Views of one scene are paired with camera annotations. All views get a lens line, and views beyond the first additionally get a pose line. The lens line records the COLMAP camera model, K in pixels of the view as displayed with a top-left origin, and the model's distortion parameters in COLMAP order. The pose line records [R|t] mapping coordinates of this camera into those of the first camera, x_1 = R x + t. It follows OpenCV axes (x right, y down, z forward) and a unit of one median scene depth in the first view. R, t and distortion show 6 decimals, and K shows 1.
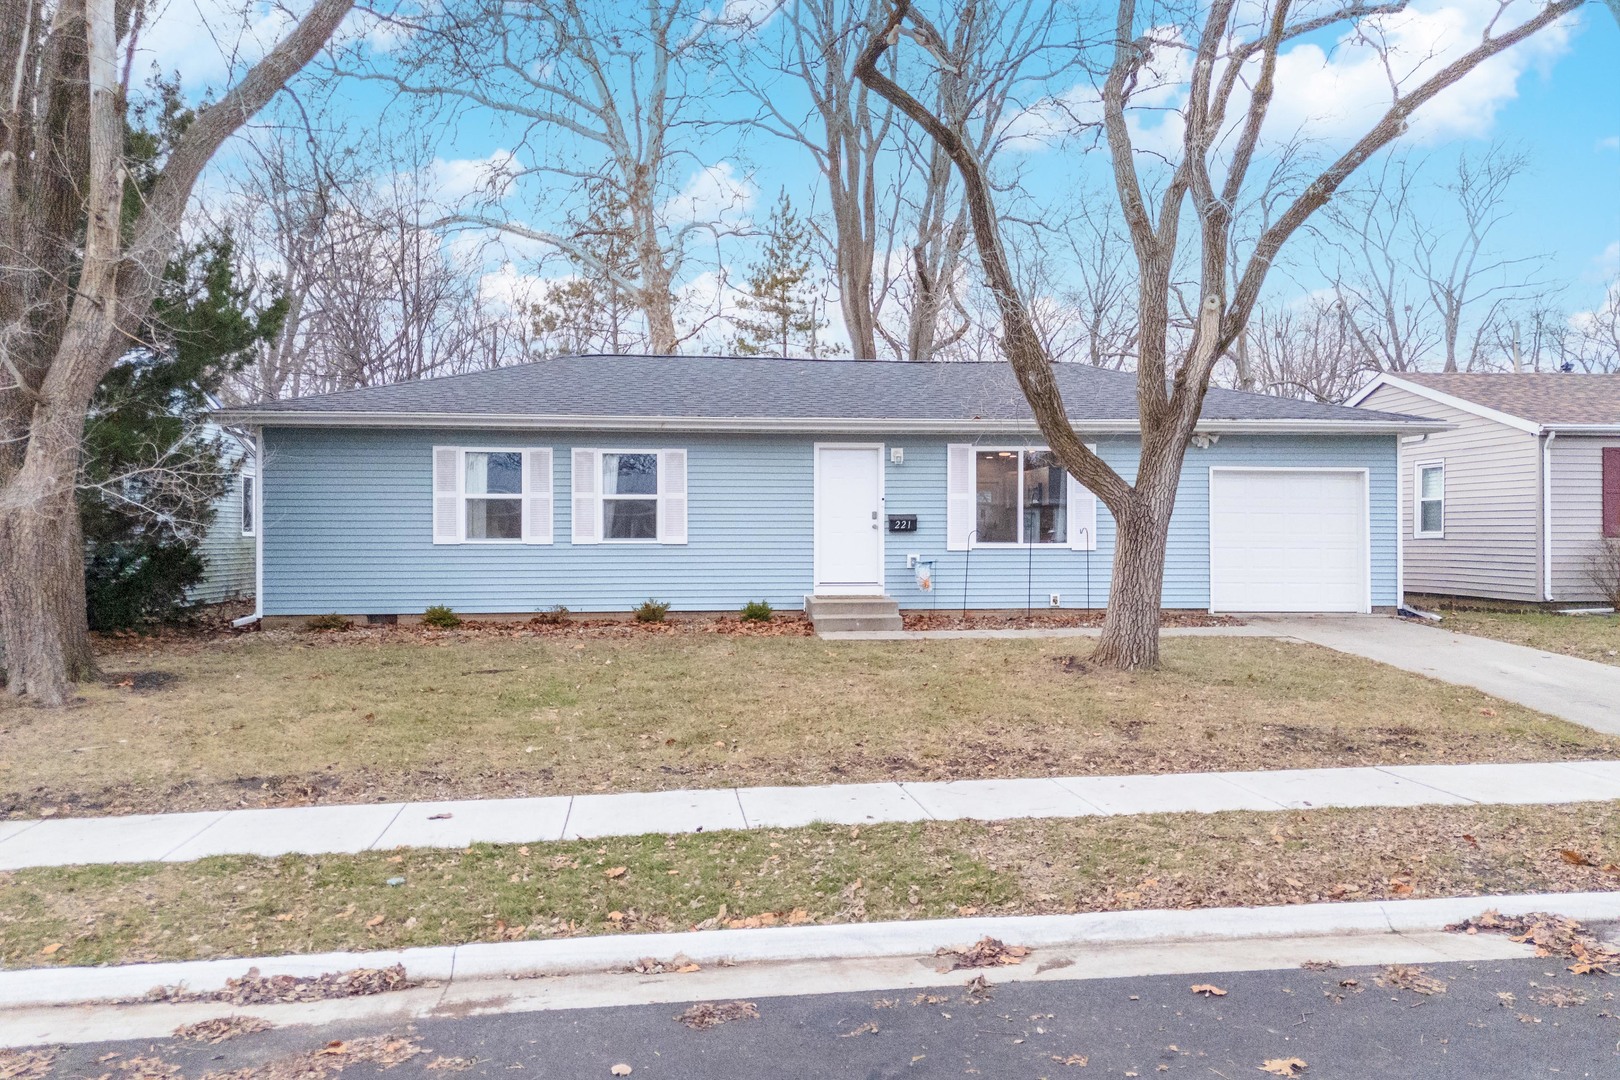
lens RADIAL K [[1186.2, 0, 809.9], [0, 1186.2, 536.5], [0, 0, 1]] dist [0.078266, -0.064479]
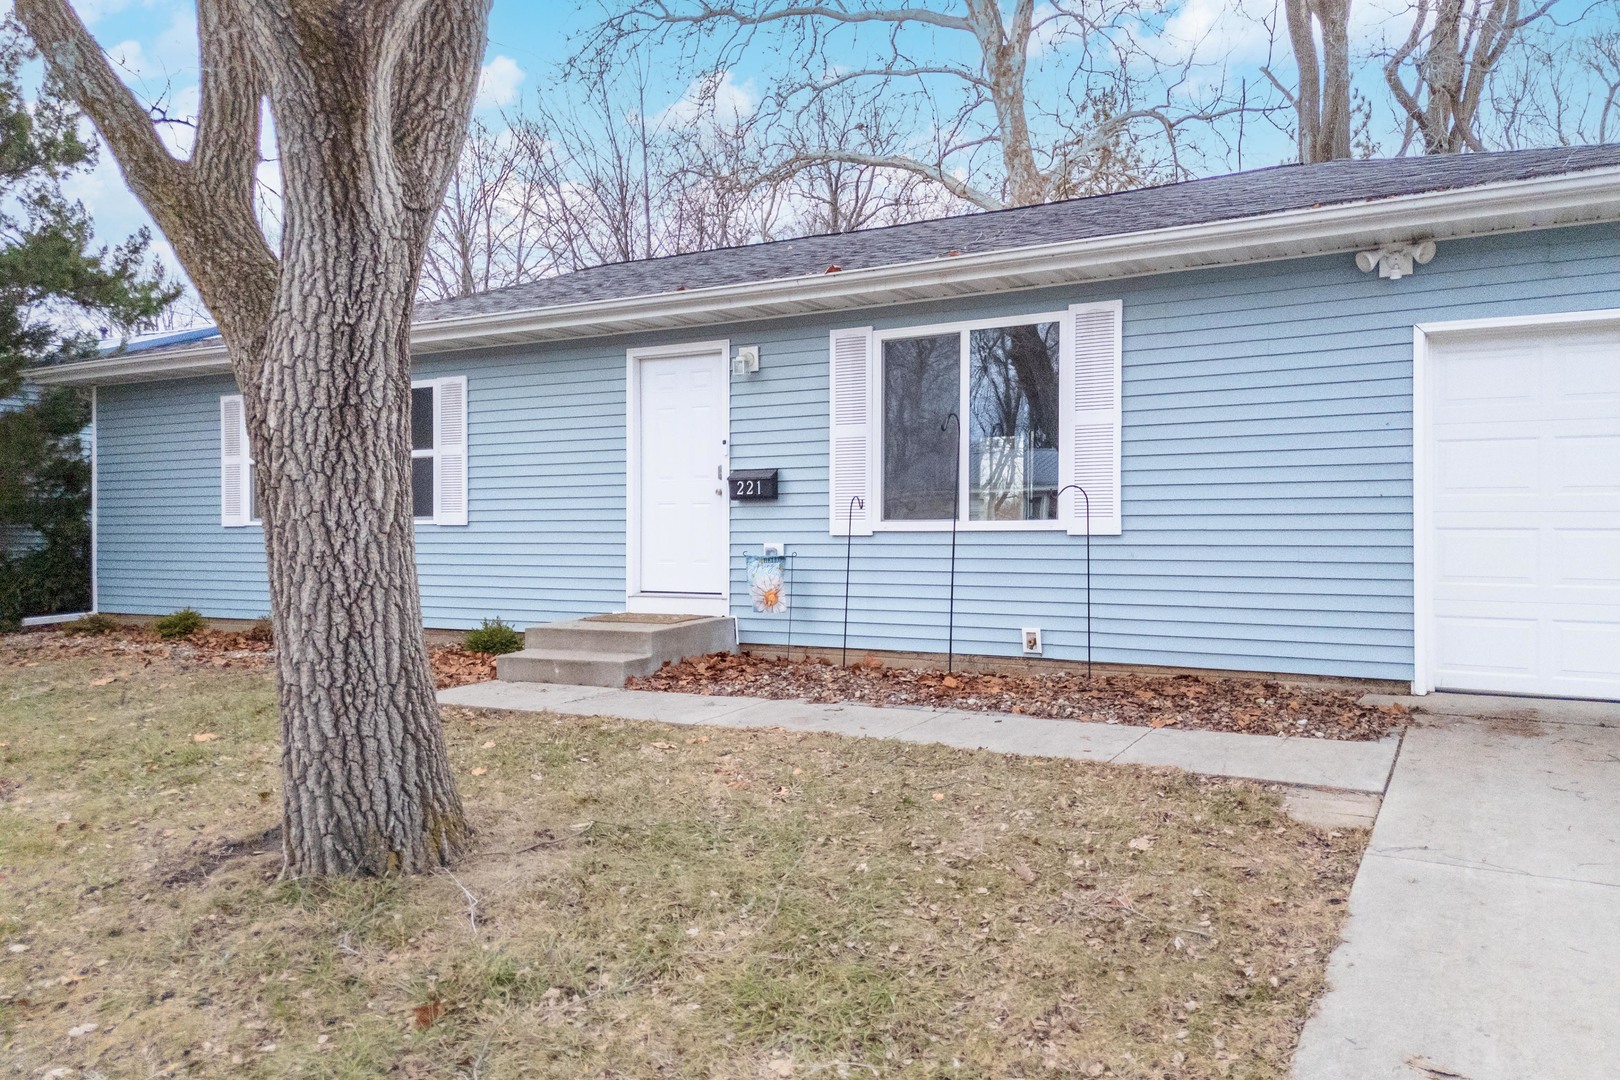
lens RADIAL K [[1186.2, 0, 809.9], [0, 1186.2, 536.5], [0, 0, 1]] dist [0.078266, -0.064479]
pose [[0.814808, 0.000147, -0.579730, 0.425786], [0.002886, 0.999987, 0.004310, 0.010350], [0.579723, -0.005185, 0.814797, 0.592279]]
